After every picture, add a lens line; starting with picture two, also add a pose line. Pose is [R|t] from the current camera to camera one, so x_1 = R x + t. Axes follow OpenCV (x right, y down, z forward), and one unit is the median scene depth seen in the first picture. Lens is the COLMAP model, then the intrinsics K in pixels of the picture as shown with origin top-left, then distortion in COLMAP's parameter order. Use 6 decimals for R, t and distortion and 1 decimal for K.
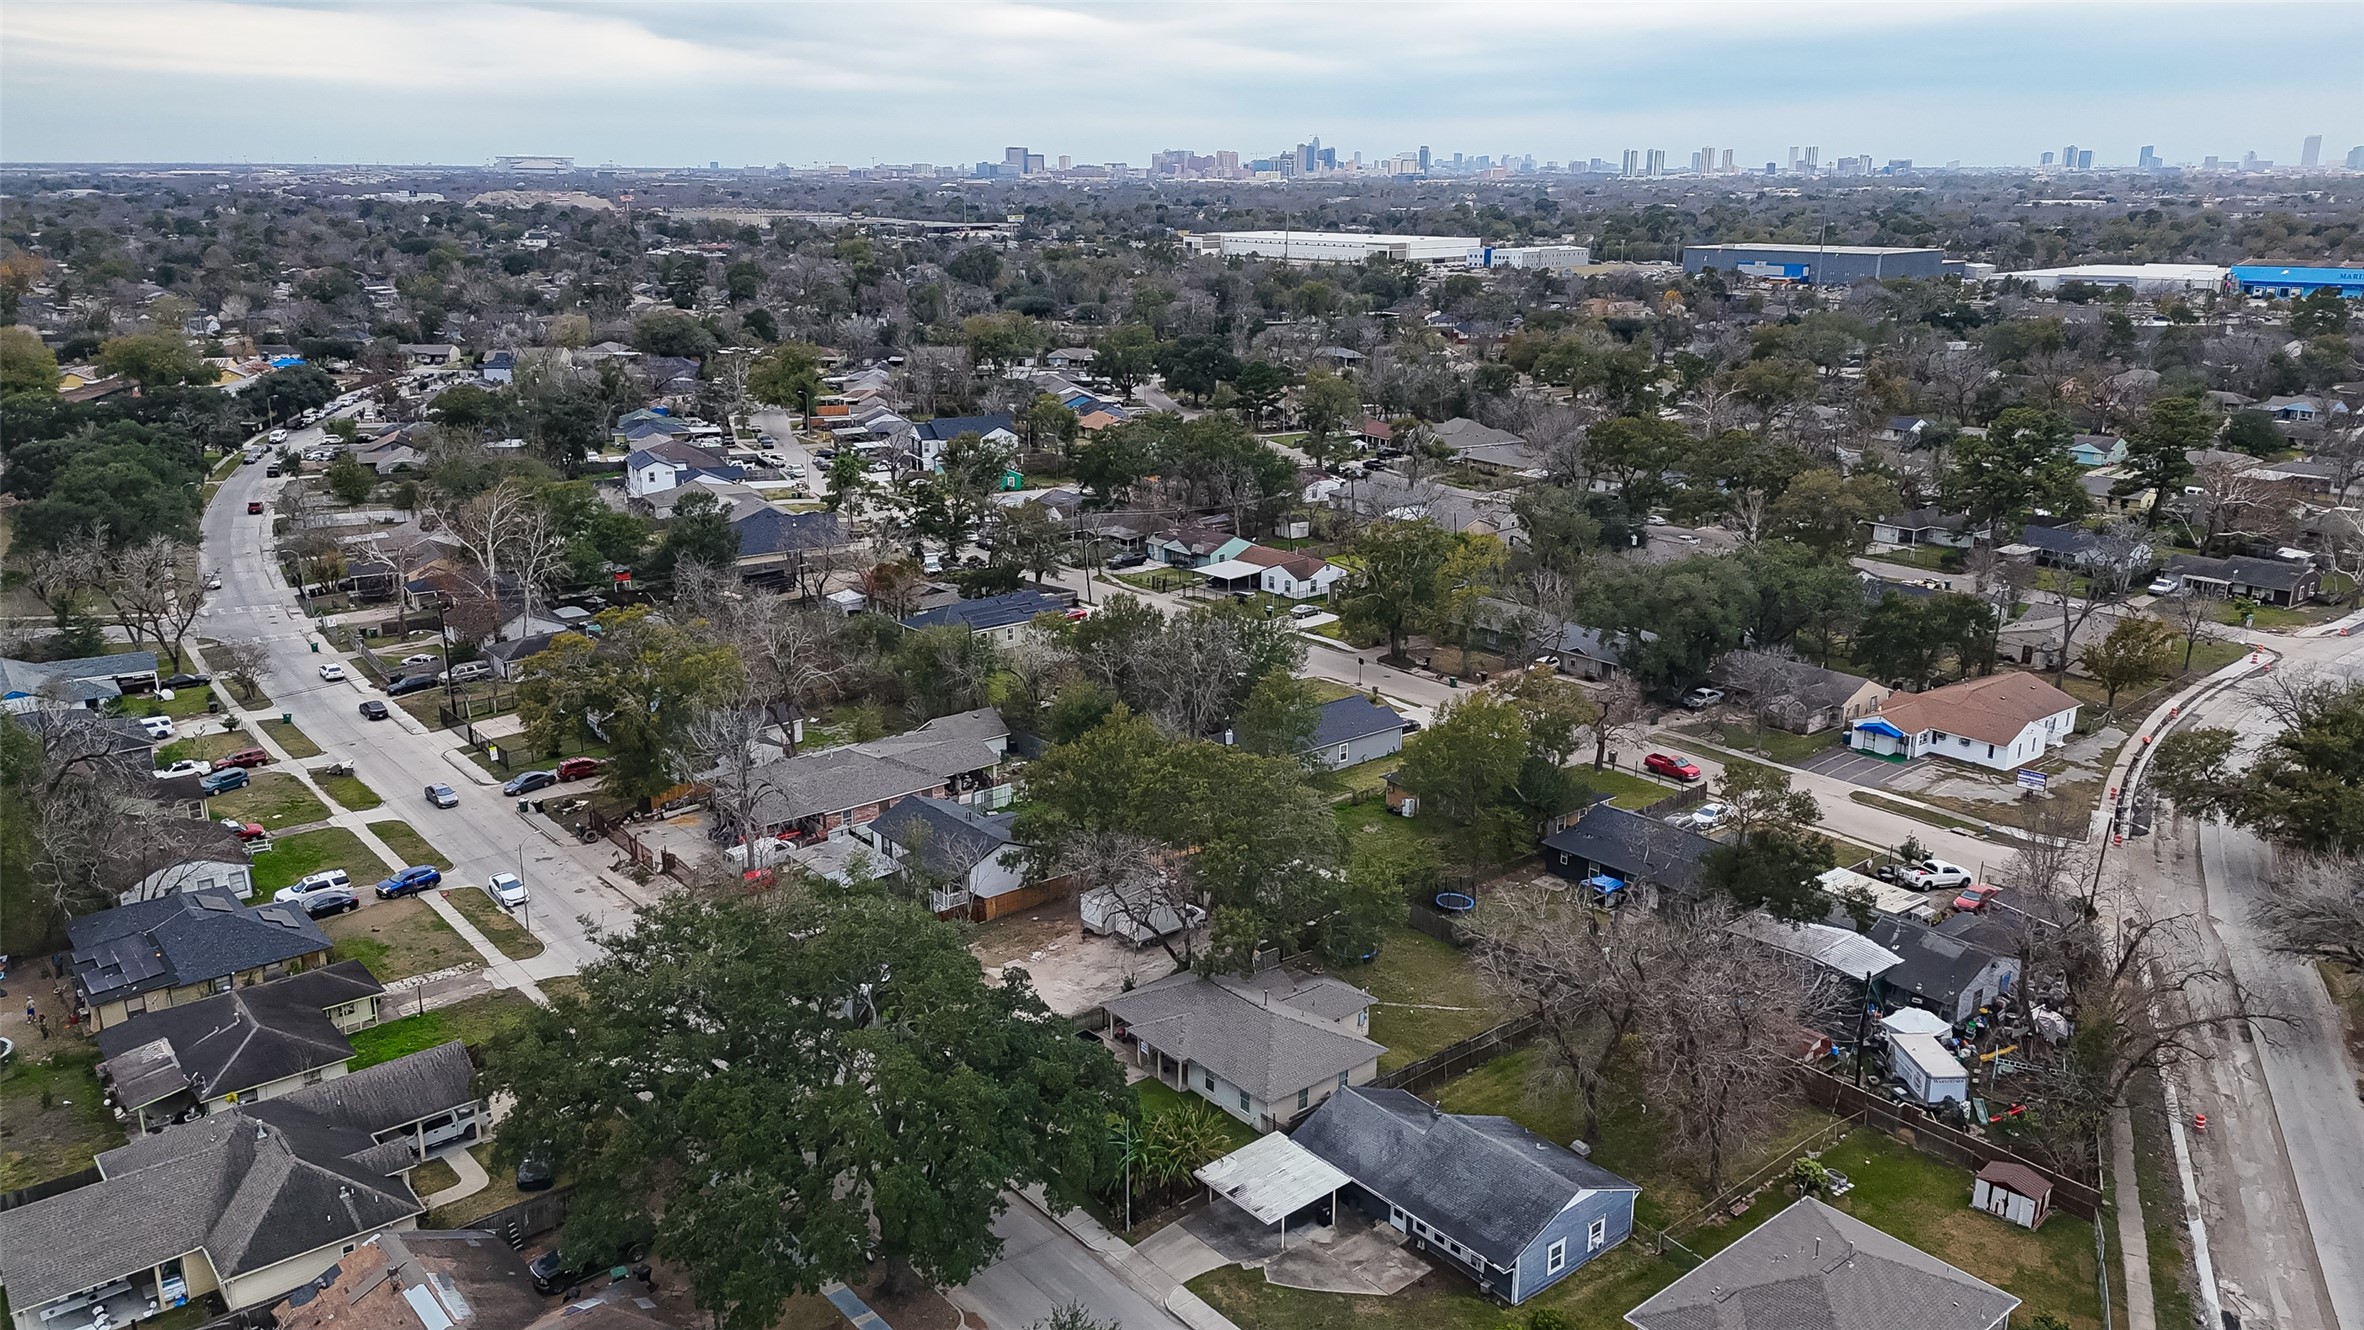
lens RADIAL K [[1725.6, 0, 1178.9], [0, 1725.6, 679.9], [0, 0, 1]] dist [0.090421, -0.089967]
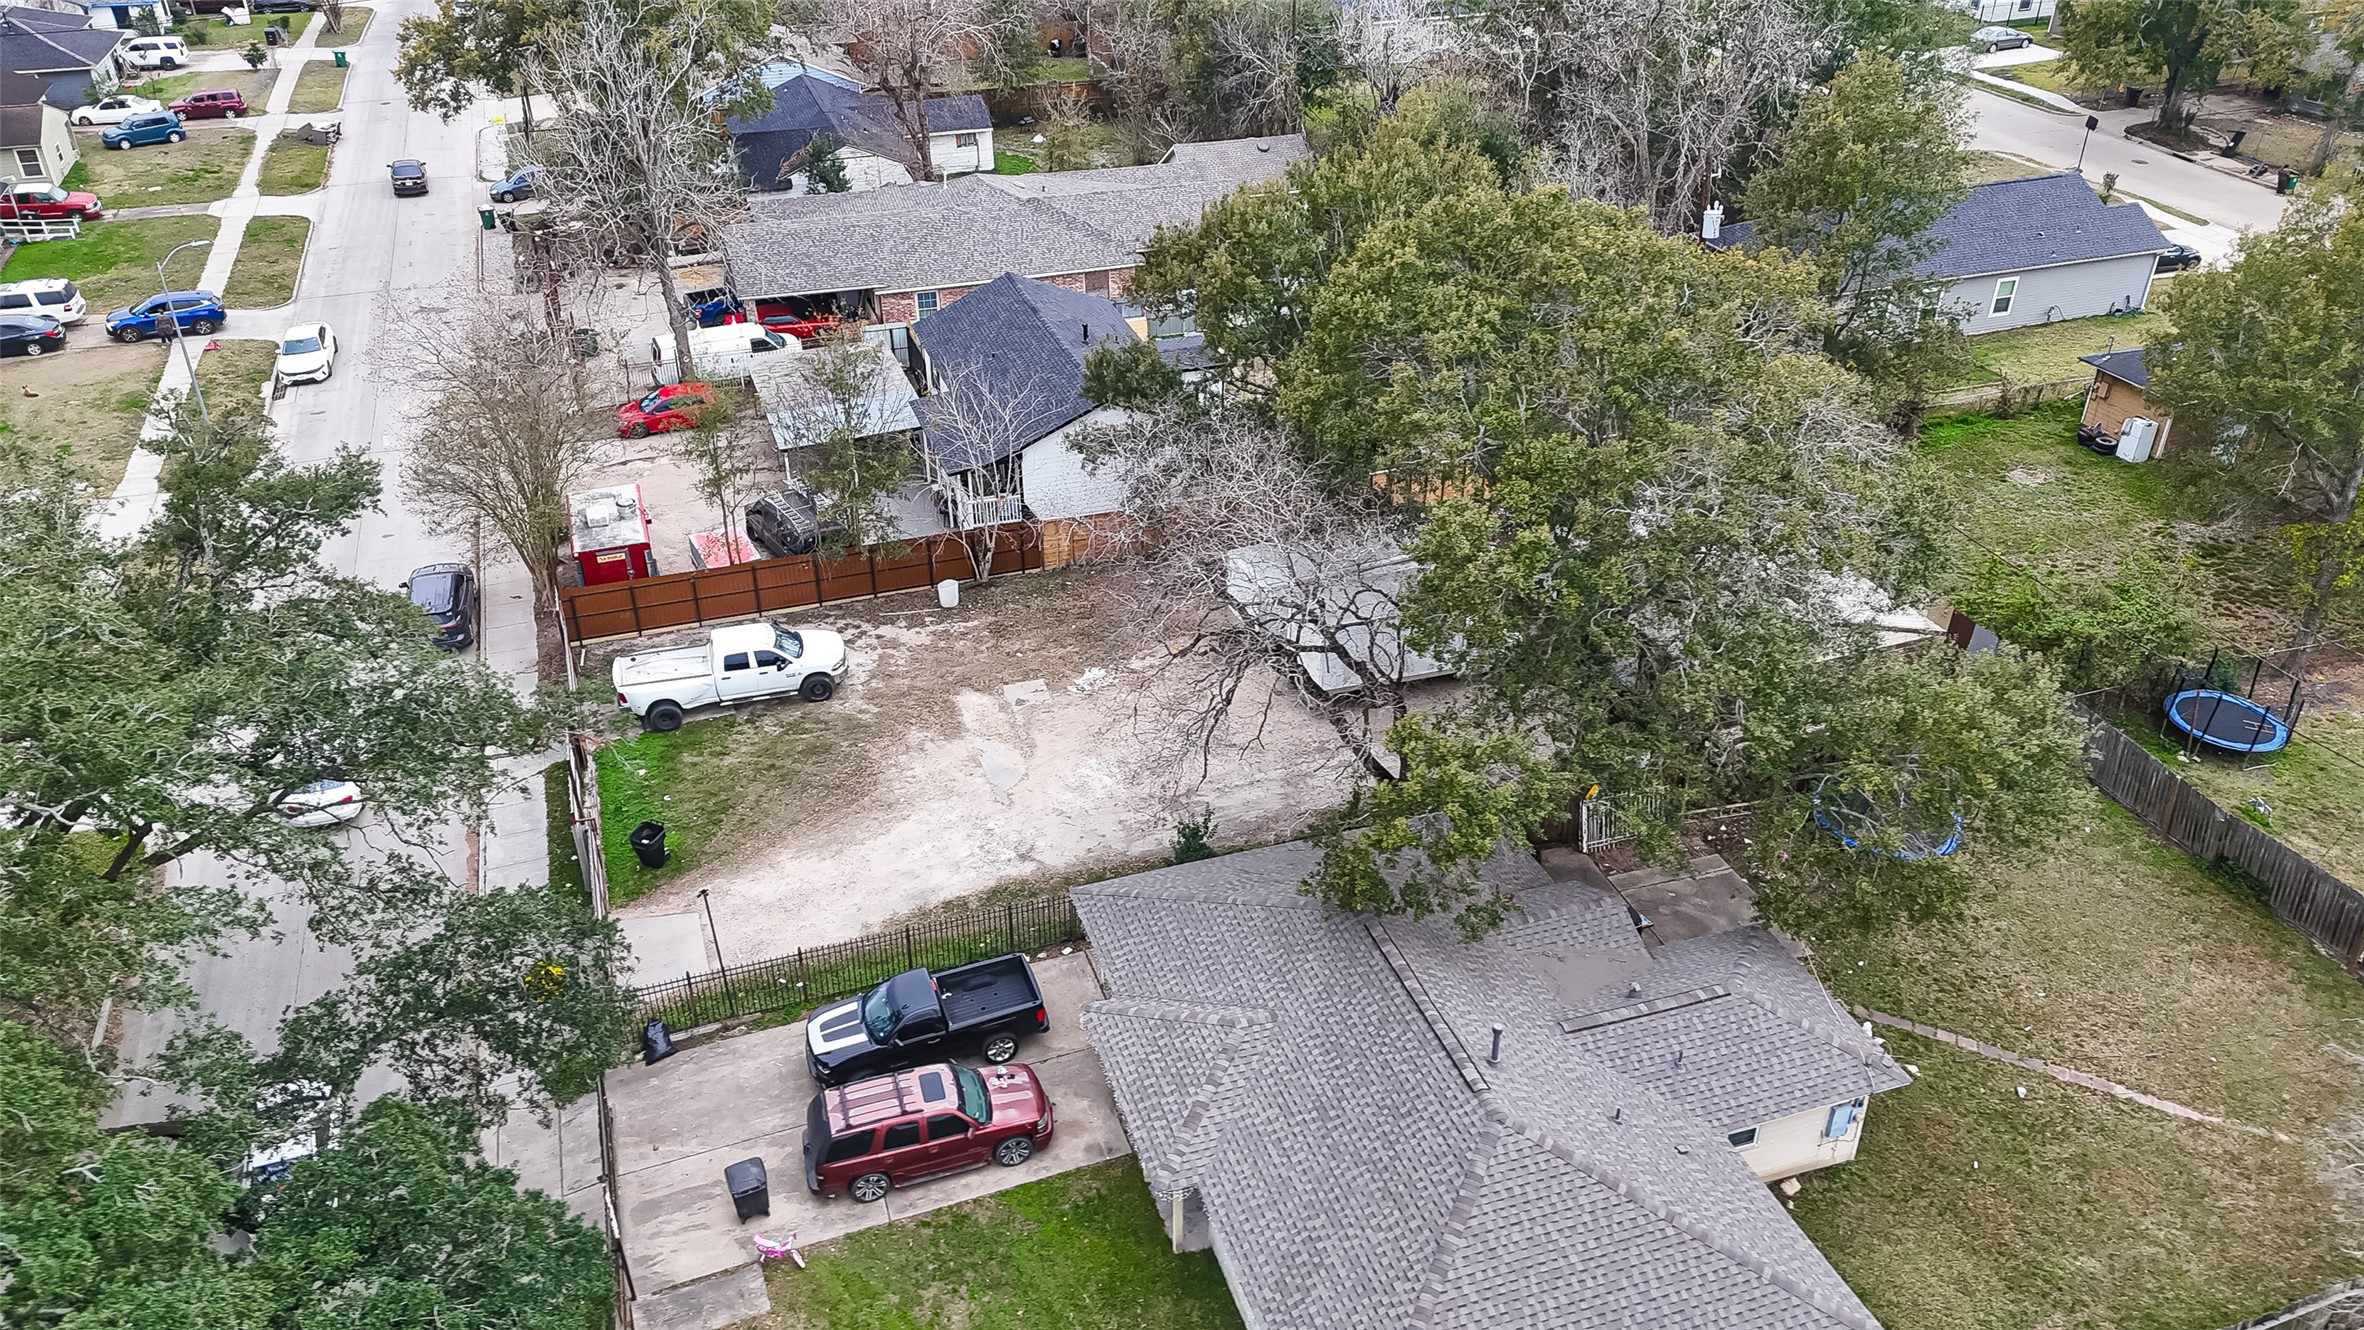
lens RADIAL K [[1725.6, 0, 1178.9], [0, 1725.6, 679.9], [0, 0, 1]] dist [0.090421, -0.089967]
pose [[0.933582, 0.186713, -0.305880, 0.052499], [-0.097971, 0.954008, 0.283320, 0.028587], [0.344711, -0.234536, 0.908937, 0.476929]]
